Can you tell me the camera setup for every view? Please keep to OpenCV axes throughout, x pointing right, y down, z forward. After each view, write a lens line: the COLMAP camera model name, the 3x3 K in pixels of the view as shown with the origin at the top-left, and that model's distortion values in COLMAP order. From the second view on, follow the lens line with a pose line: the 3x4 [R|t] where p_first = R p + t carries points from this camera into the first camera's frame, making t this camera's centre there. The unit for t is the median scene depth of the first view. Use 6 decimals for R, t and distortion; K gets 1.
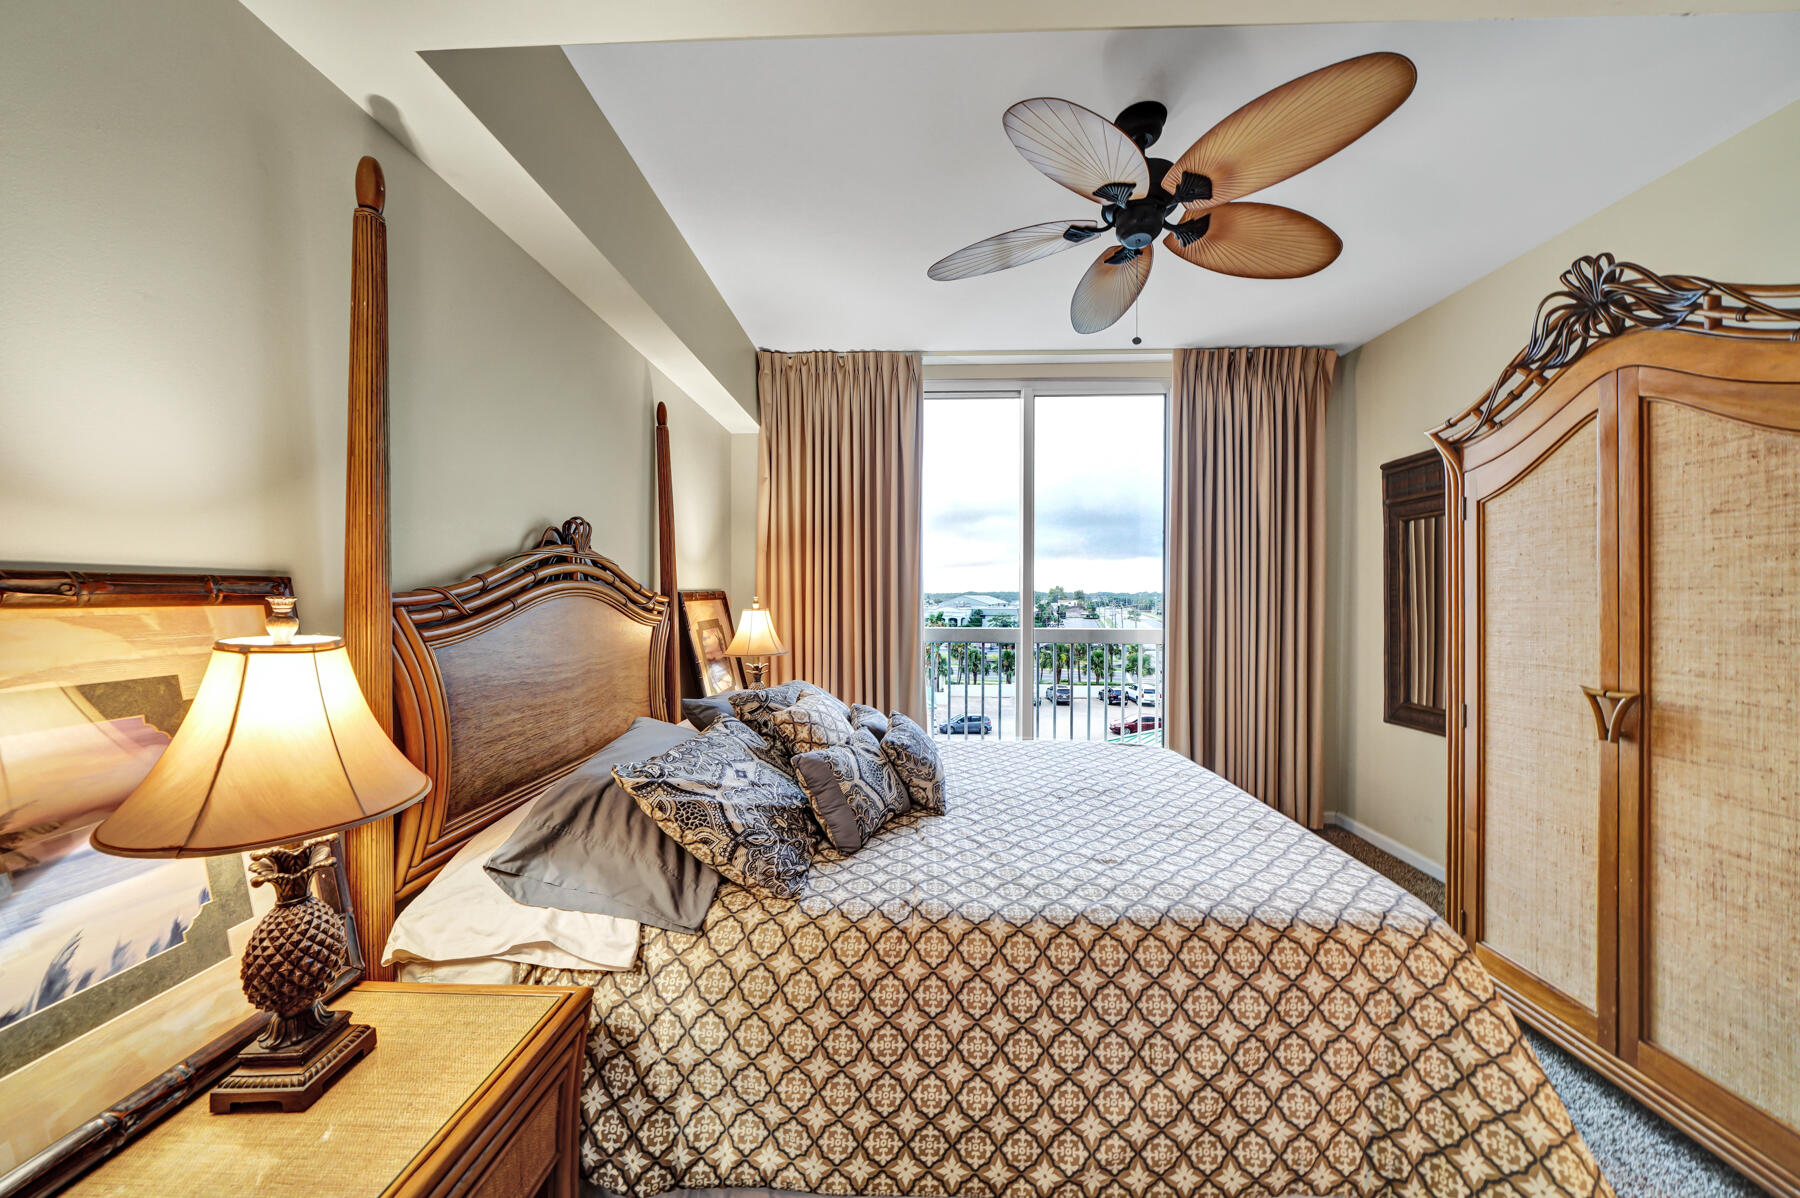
lens RADIAL K [[618.0, 0, 900.0], [0, 618.0, 599.0], [0, 0, 1]] dist [-0.006714, 0.000012]
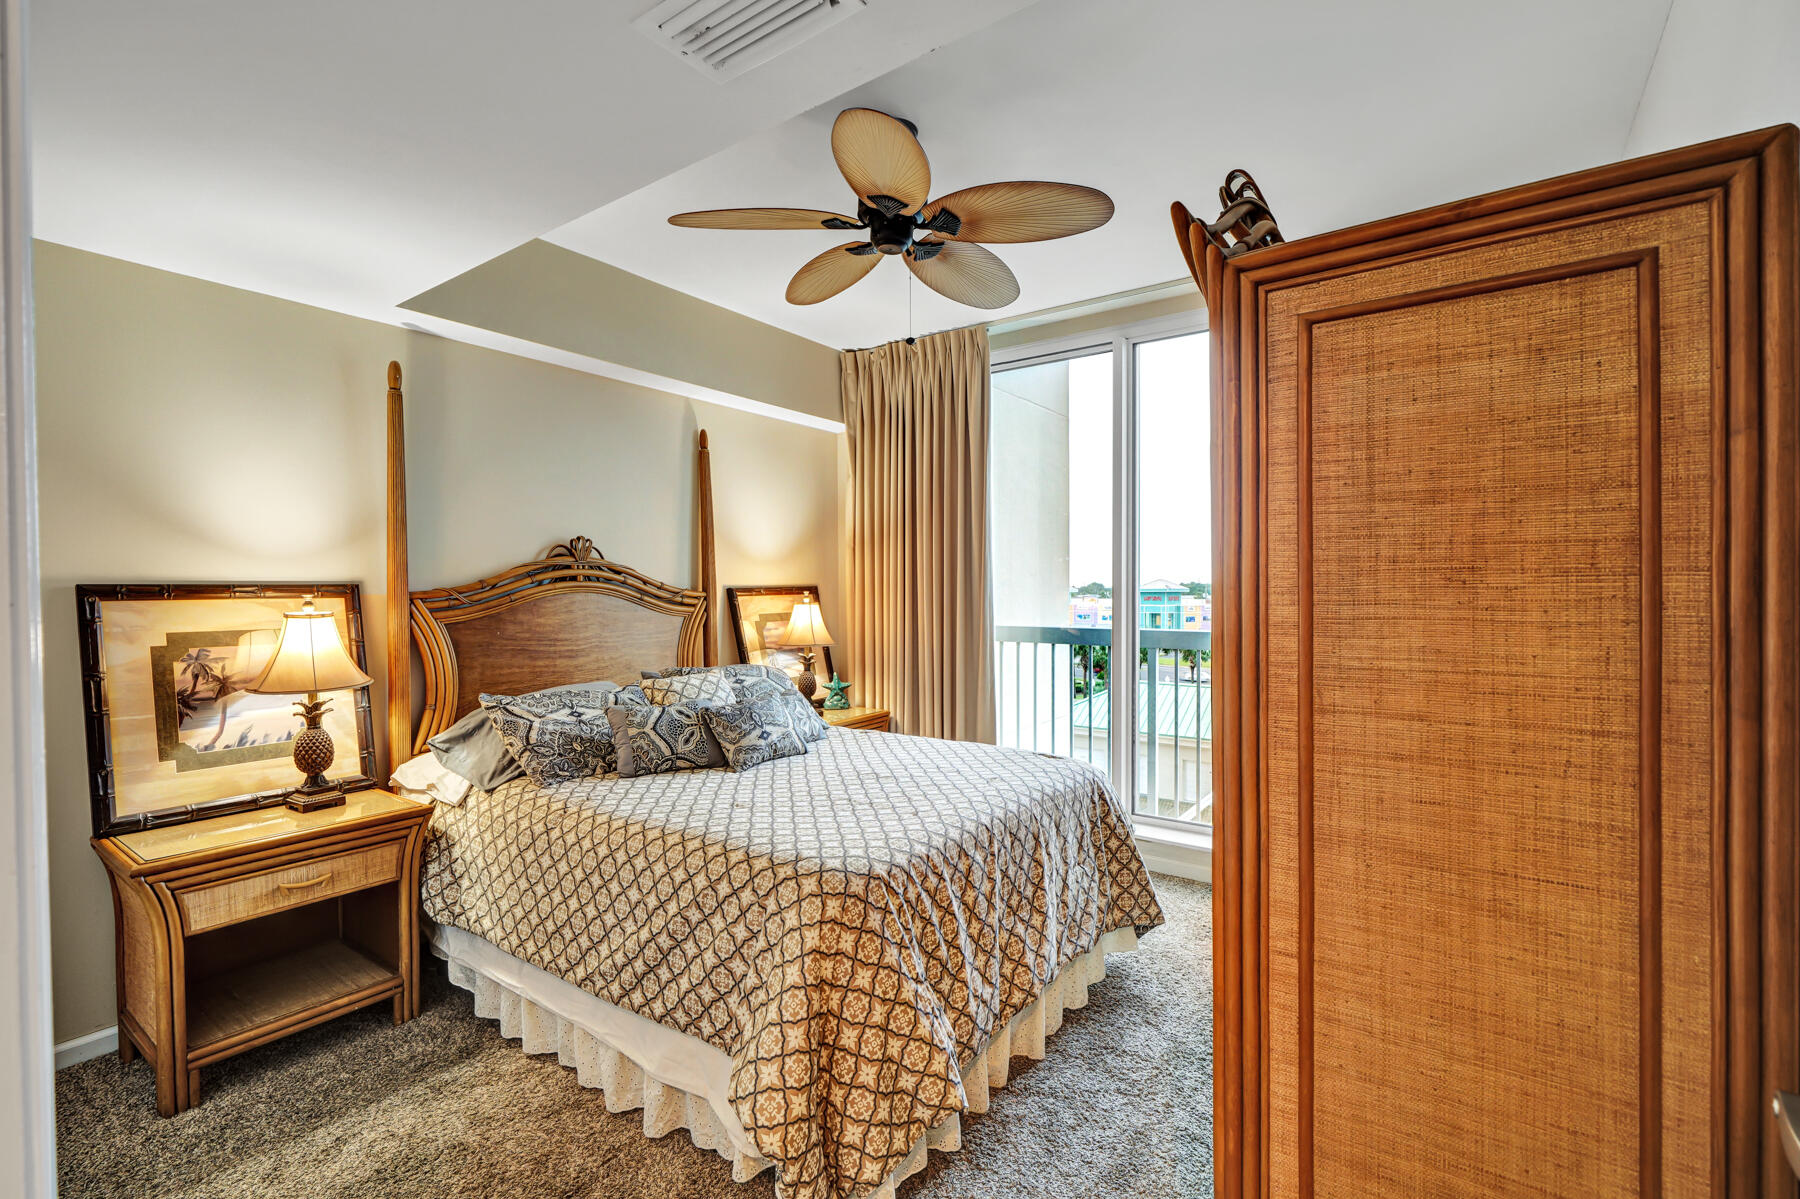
lens RADIAL K [[808.8, 0, 900.0], [0, 808.8, 599.5], [0, 0, 1]] dist [0.001992, 0.000094]
pose [[0.827921, 0.002089, -0.560840, 1.651614], [0.001938, 0.999976, 0.006586, 0.000973], [0.560841, -0.006539, 0.827898, -0.174966]]
